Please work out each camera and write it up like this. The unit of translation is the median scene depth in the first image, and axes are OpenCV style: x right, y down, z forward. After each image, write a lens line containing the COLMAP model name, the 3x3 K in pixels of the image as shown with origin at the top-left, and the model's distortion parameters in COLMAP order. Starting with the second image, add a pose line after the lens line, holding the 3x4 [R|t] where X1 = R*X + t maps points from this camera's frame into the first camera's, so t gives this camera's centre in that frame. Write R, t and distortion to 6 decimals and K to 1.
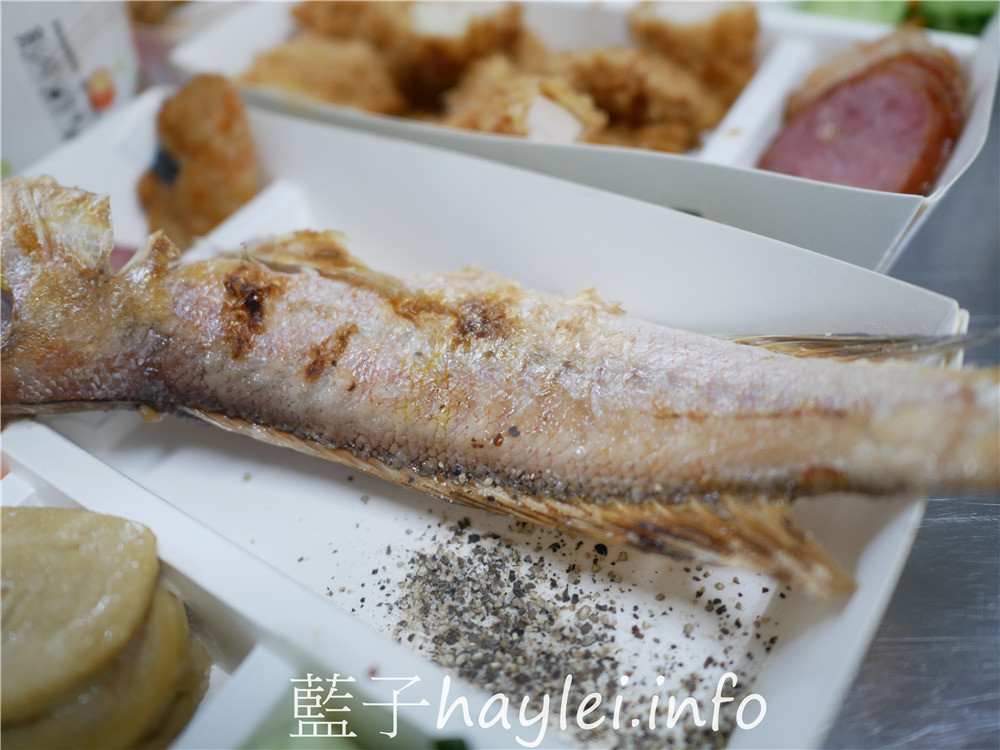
lens RADIAL K [[857.2, 0, 500.0], [0, 857.2, 375.0], [0, 0, 1]] dist [0.007739, -0.001250]
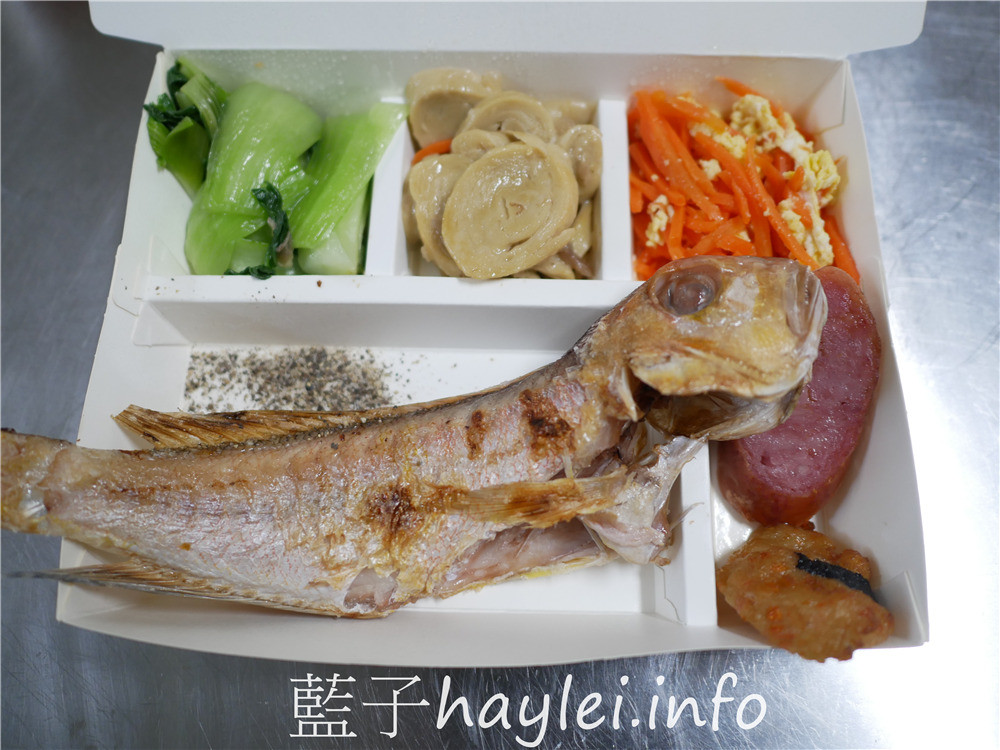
lens RADIAL K [[895.8, 0, 500.0], [0, 895.8, 375.0], [0, 0, 1]] dist [-0.014602, -0.004358]
pose [[-0.837561, 0.545485, -0.030616, -0.261573], [-0.267550, -0.360659, 0.893500, -1.415673], [0.476348, 0.756552, 0.448018, 0.329568]]
